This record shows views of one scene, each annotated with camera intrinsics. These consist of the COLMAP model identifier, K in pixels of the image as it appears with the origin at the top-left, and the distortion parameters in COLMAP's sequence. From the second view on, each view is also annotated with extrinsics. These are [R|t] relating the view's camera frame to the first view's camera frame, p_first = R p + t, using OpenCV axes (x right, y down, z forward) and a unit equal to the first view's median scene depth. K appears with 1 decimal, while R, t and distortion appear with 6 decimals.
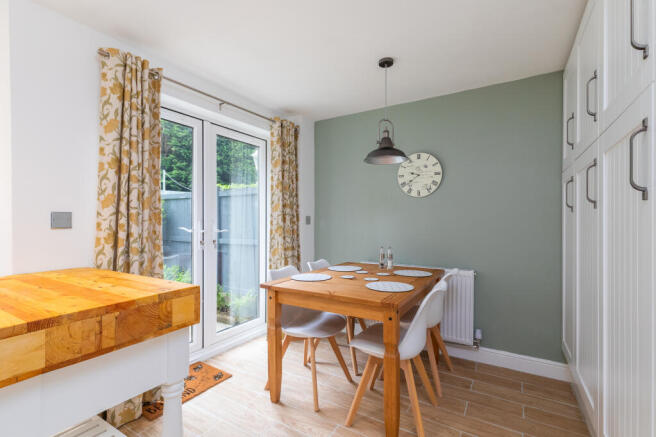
lens RADIAL K [[295.4, 0, 333.5], [0, 295.4, 223.6], [0, 0, 1]] dist [0.004349, -0.002546]
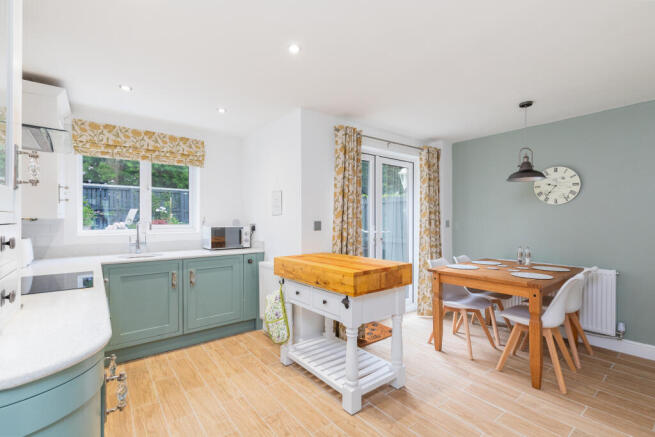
lens RADIAL K [[294.9, 0, 327.7], [0, 294.9, 219.4], [0, 0, 1]] dist [0.004349, -0.002546]
pose [[0.933340, -0.001988, -0.358989, -0.184597], [-0.002424, 0.999927, -0.011840, -0.024273], [0.358987, 0.011921, 0.933267, -0.564994]]
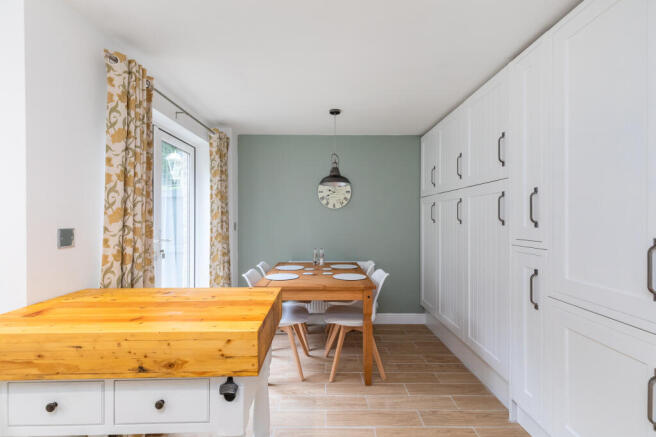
lens RADIAL K [[295.4, 0, 322.1], [0, 295.4, 219.7], [0, 0, 1]] dist [0.004349, -0.002546]
pose [[0.851275, 0.000388, 0.524719, -0.630920], [0.001560, 0.999993, -0.003270, -0.052846], [-0.524717, 0.003602, 0.851269, -0.124762]]
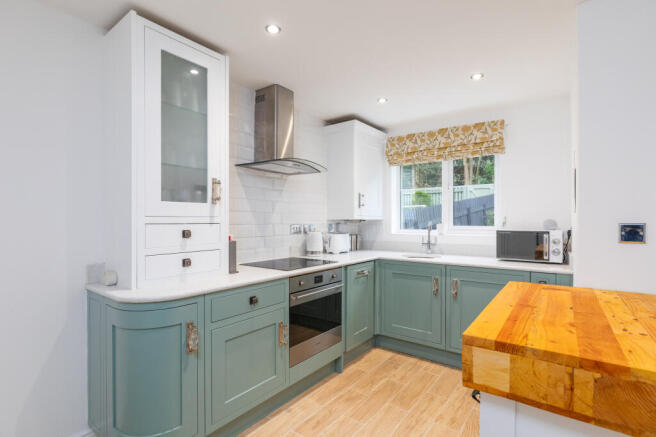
lens RADIAL K [[312.8, 0, 329.3], [0, 312.8, 222.4], [0, 0, 1]] dist [0.001378, 0.000907]
pose [[-0.109372, 0.004504, -0.993991, 0.047687], [-0.009301, 0.999941, 0.005554, -0.032930], [0.993957, 0.009853, -0.109323, 0.223351]]
